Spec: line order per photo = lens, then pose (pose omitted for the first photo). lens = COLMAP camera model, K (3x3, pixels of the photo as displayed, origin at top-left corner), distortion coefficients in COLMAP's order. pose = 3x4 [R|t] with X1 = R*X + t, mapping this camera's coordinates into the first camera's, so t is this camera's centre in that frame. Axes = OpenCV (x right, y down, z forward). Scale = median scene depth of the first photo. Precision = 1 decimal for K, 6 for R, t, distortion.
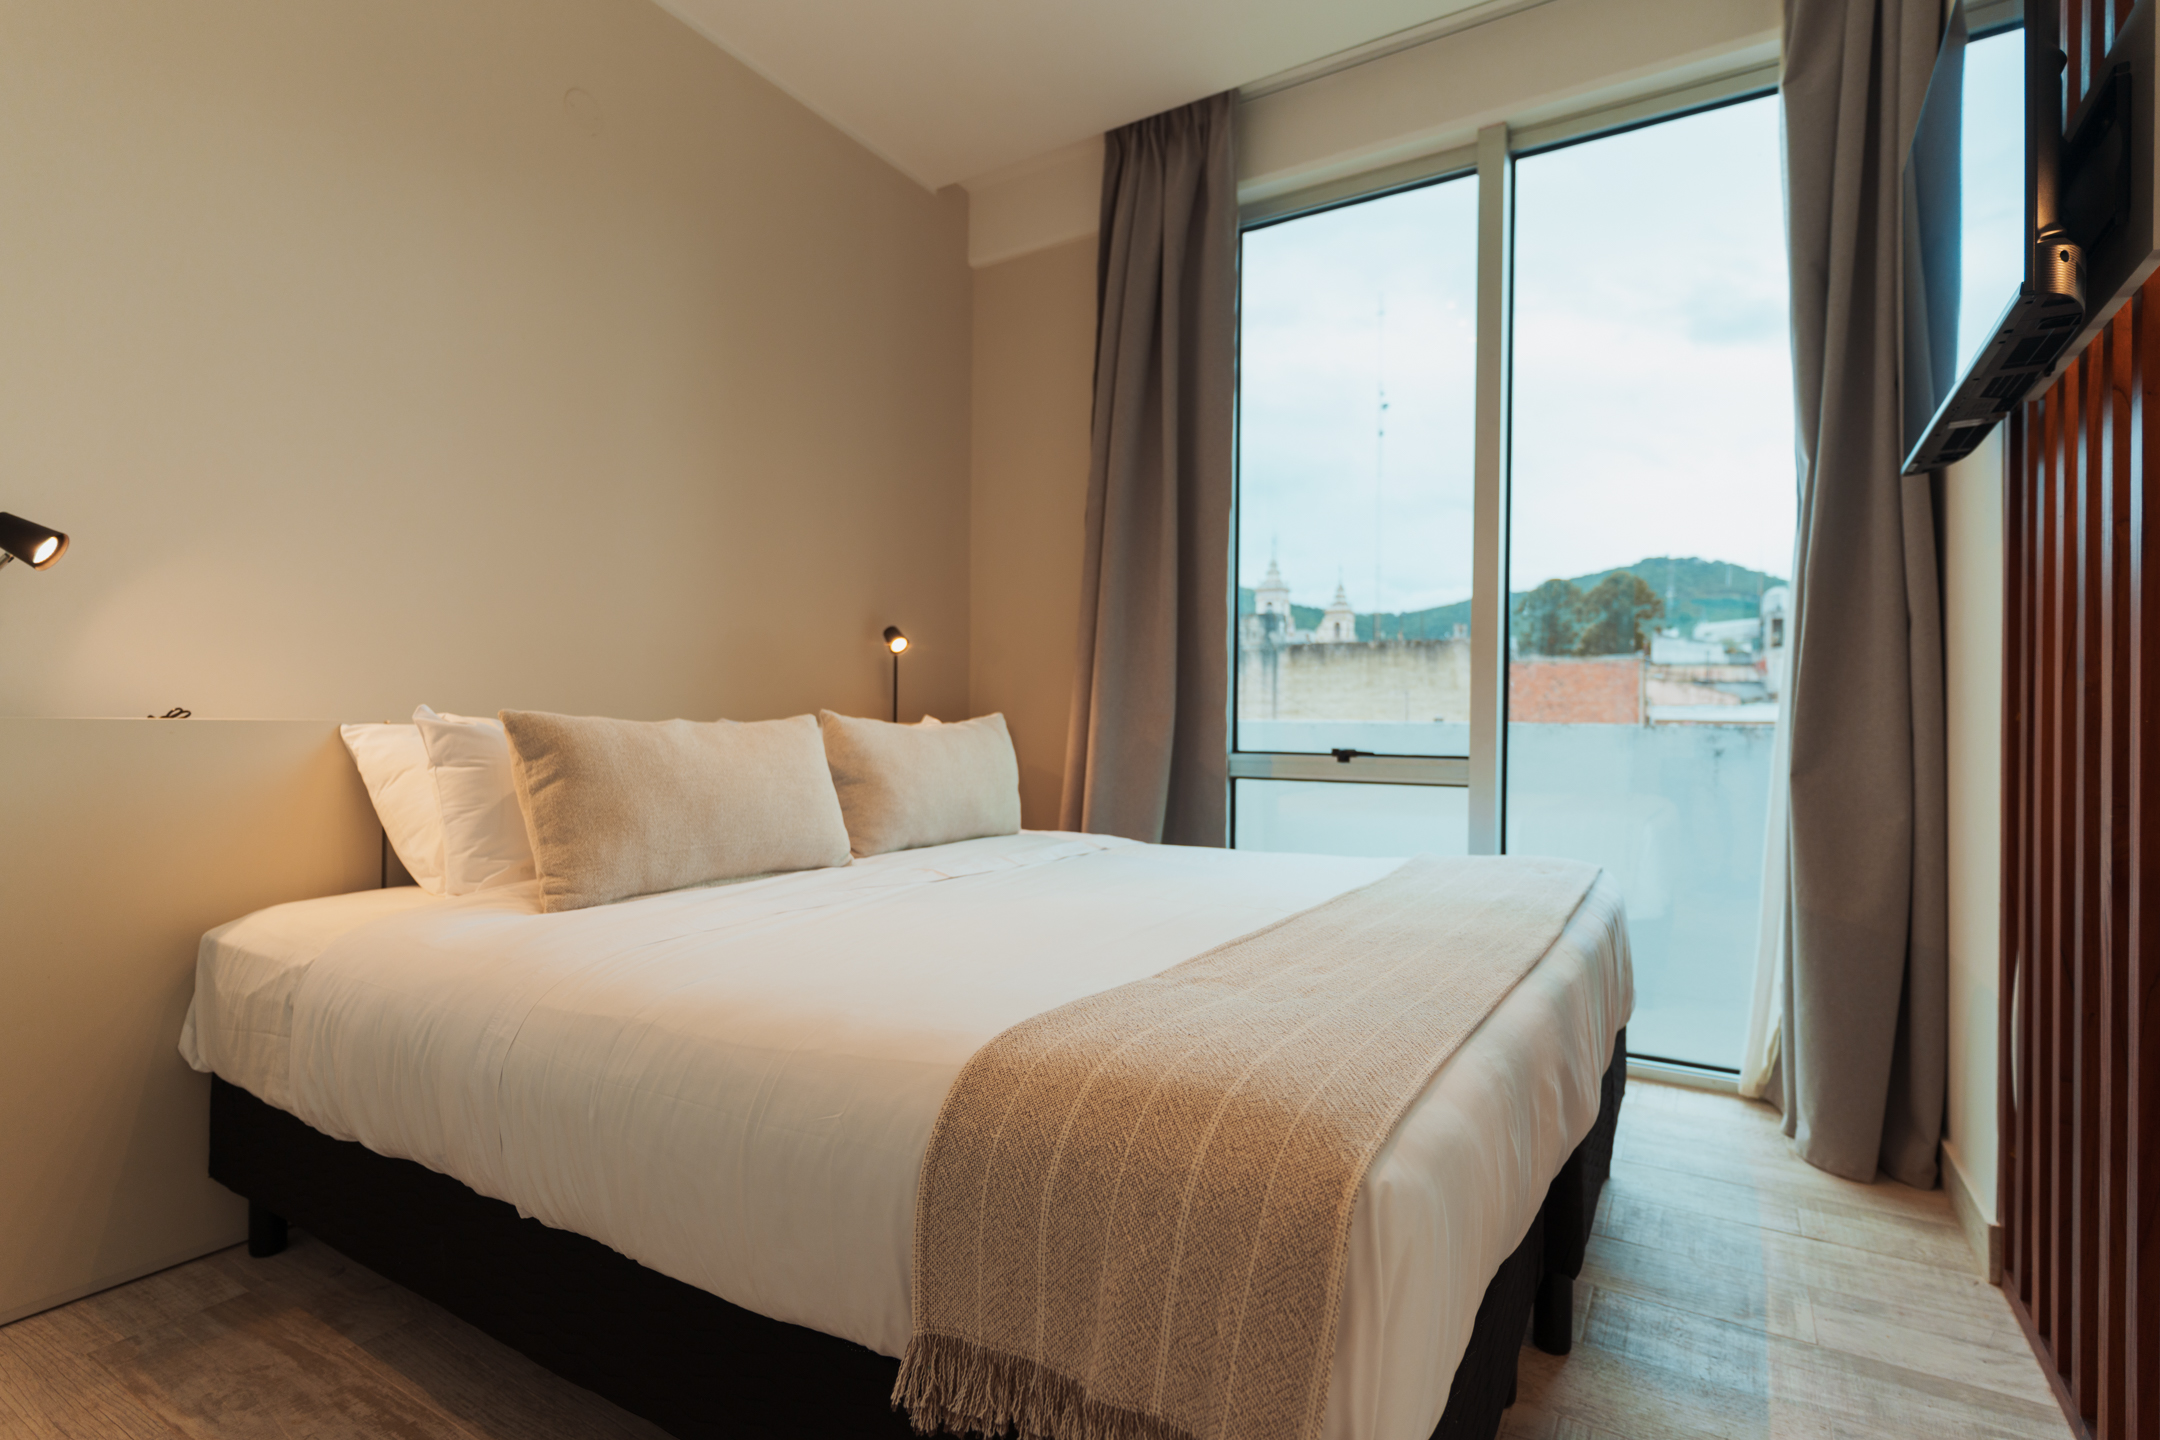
lens RADIAL K [[1039.7, 0, 1080.0], [0, 1039.7, 720.0], [0, 0, 1]] dist [0.003477, -0.000040]
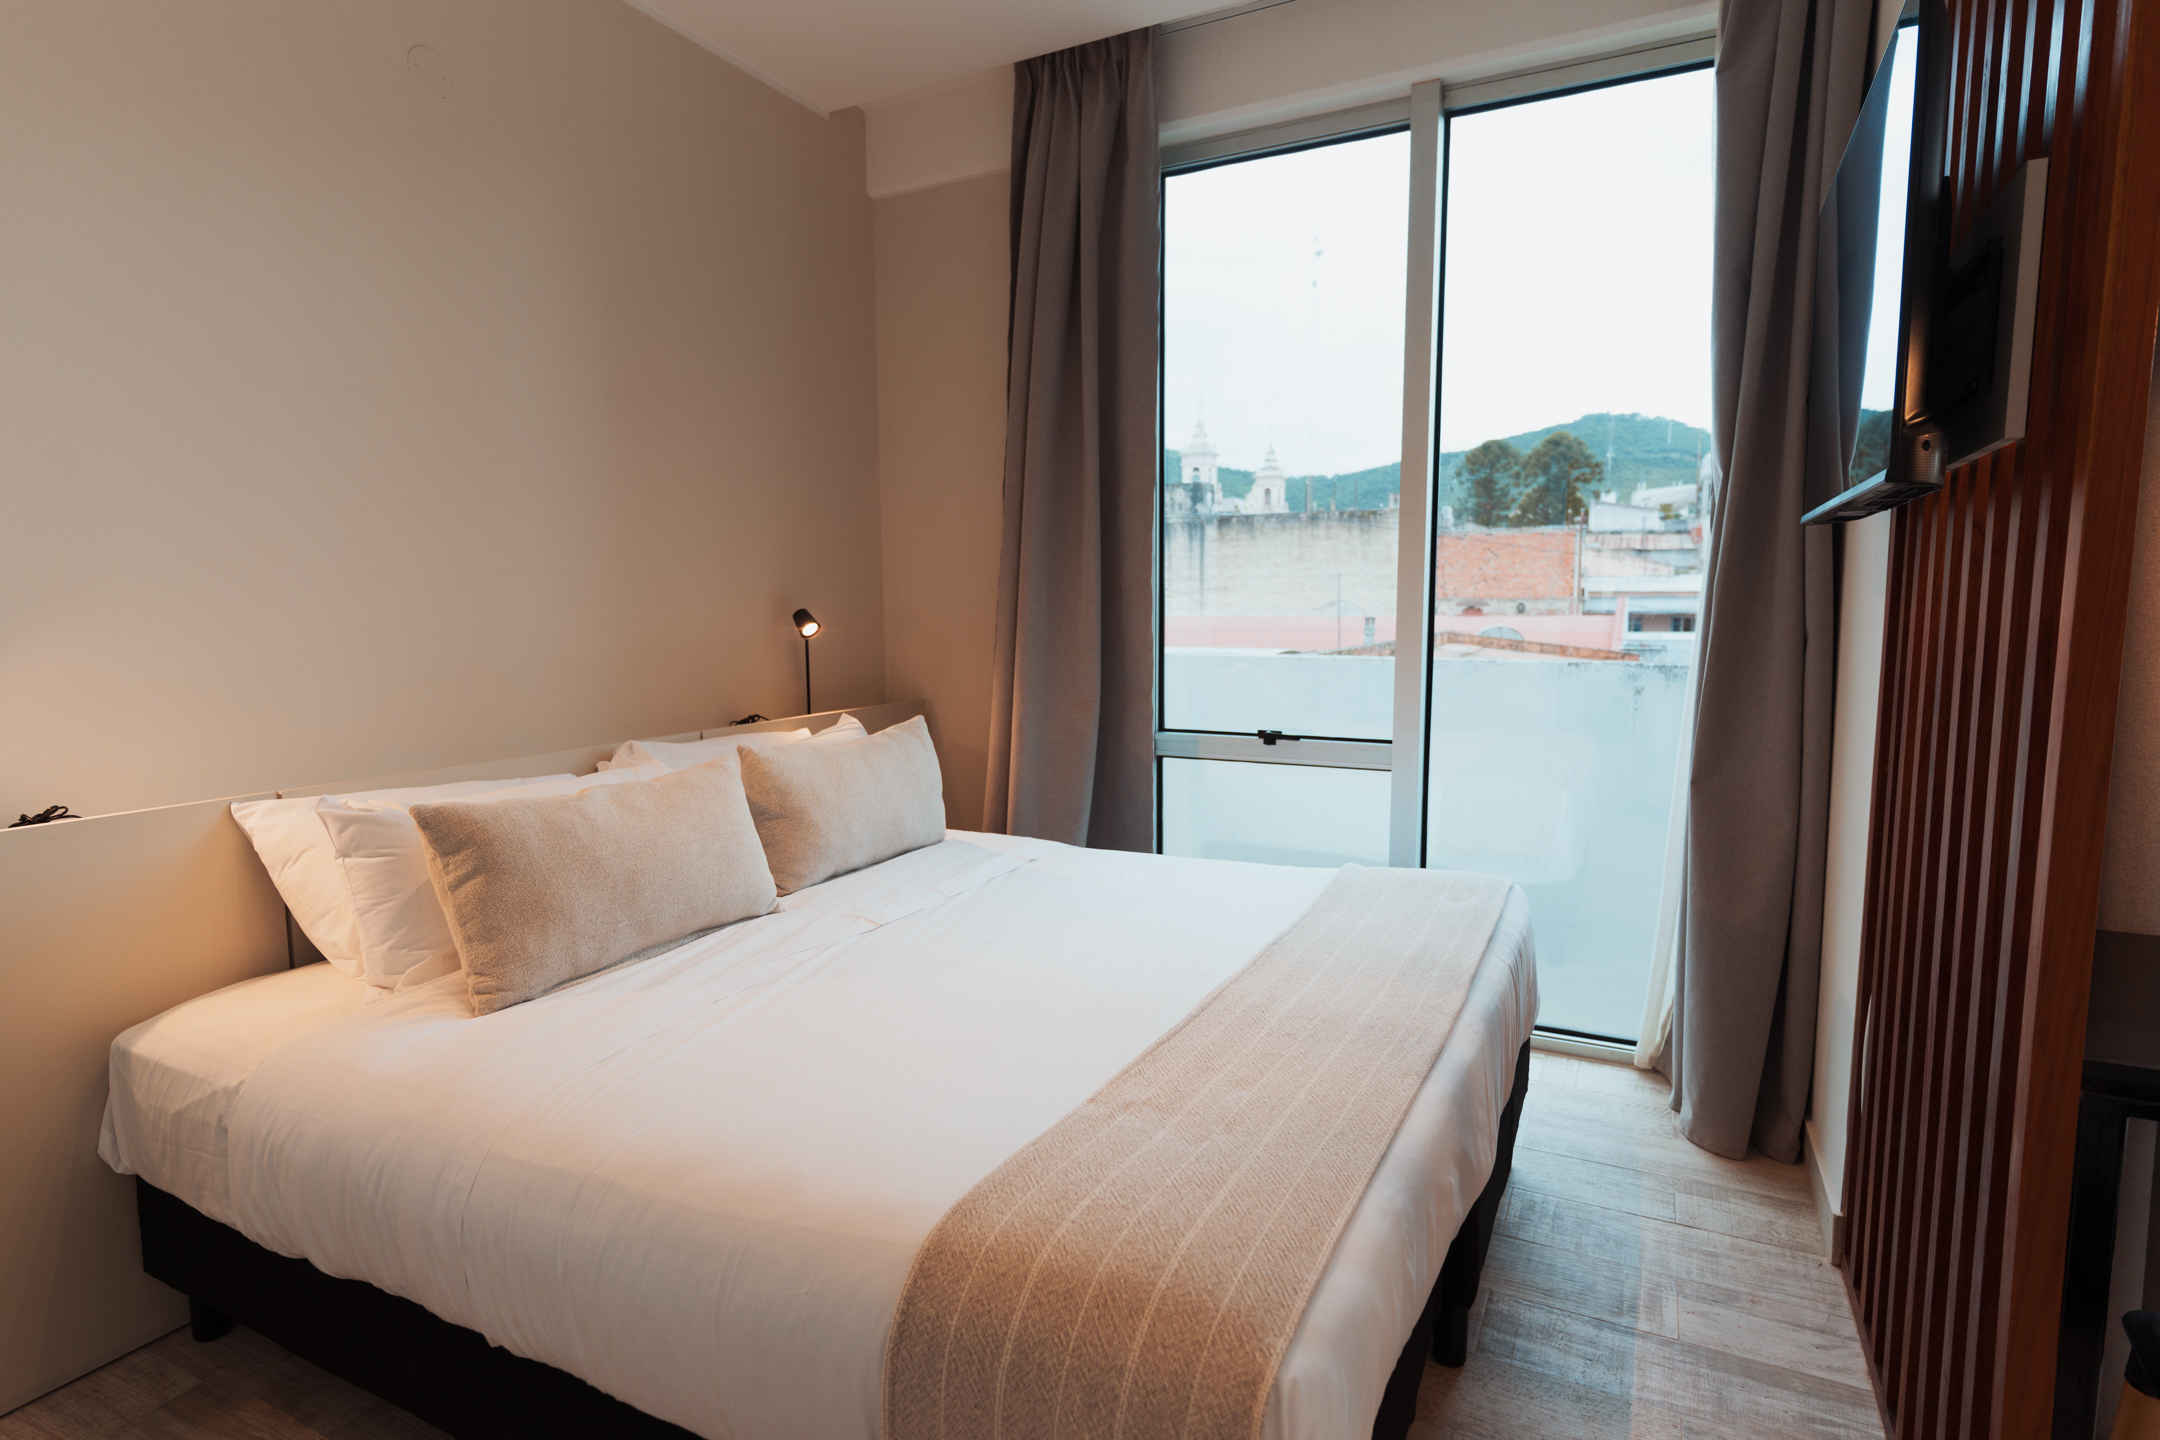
lens RADIAL K [[1106.1, 0, 1077.3], [0, 1106.1, 718.6], [0, 0, 1]] dist [0.001791, 0.000449]
pose [[0.997168, -0.024149, 0.071220, -0.008283], [0.016145, 0.993701, 0.110892, -0.189275], [-0.073450, -0.109428, 0.991277, -0.057887]]
